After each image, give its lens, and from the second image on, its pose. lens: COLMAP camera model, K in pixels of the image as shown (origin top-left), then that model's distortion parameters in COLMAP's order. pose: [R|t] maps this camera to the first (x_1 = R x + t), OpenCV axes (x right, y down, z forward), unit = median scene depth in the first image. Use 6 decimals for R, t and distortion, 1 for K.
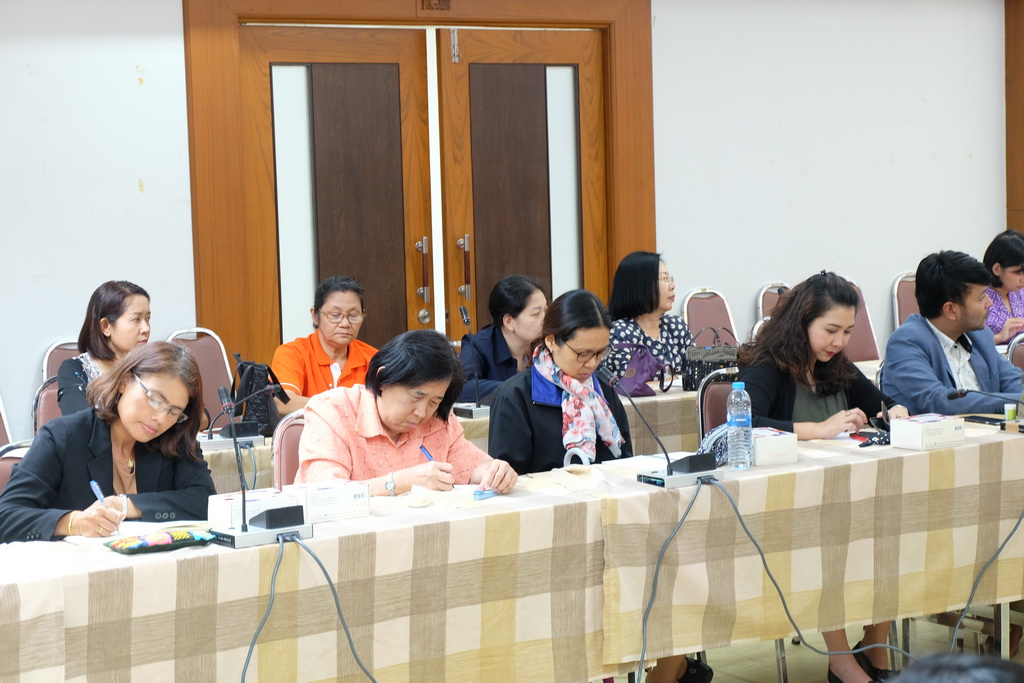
lens RADIAL K [[2159.2, 0, 532.7], [0, 2159.2, 342.9], [0, 0, 1]] dist [0.103060, -0.224435]
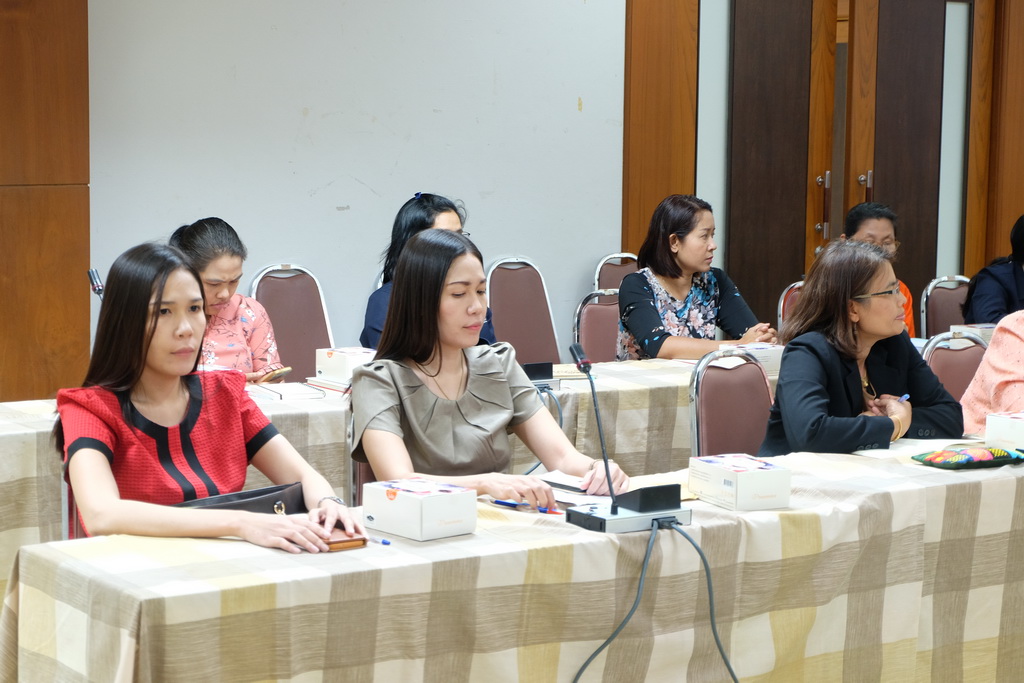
lens RADIAL K [[2159.2, 0, 532.7], [0, 2159.2, 342.9], [0, 0, 1]] dist [0.103060, -0.224435]
pose [[0.998904, 0.043511, 0.017268, -0.329754], [-0.043823, 0.998875, 0.018132, 0.027596], [-0.016459, -0.018869, 0.999686, 0.041832]]
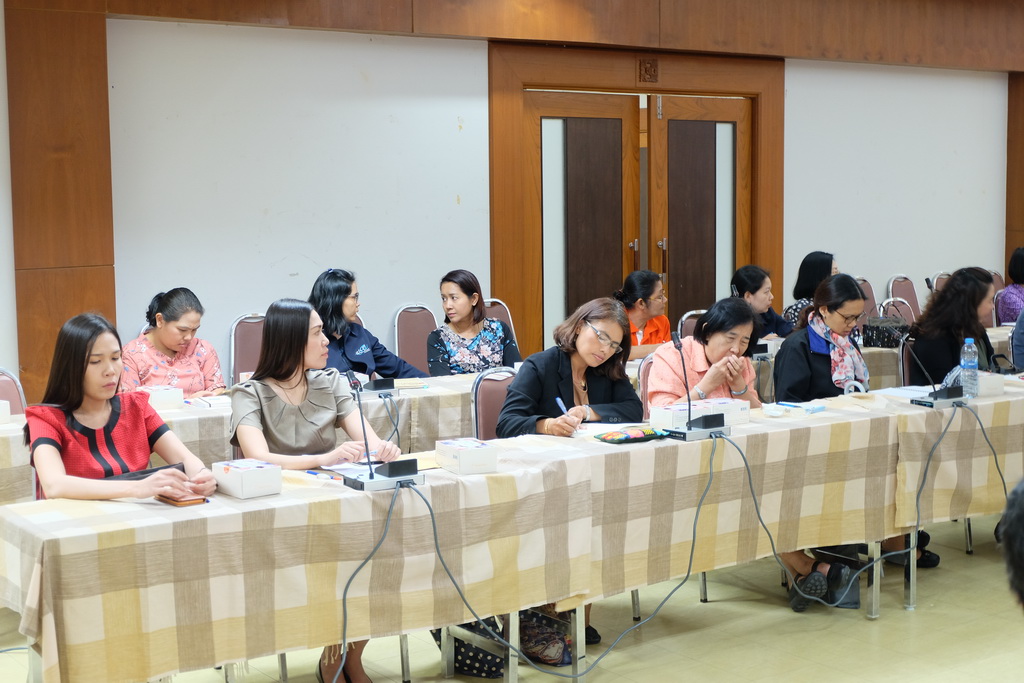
lens RADIAL K [[1527.2, 0, 512.0], [0, 1527.2, 341.5], [0, 0, 1]] dist [-0.024067, 0.090308]
pose [[0.999825, 0.018656, -0.001242, -0.218449], [-0.018640, 0.999762, 0.011361, 0.014954], [0.001454, -0.011336, 0.999935, -0.031064]]
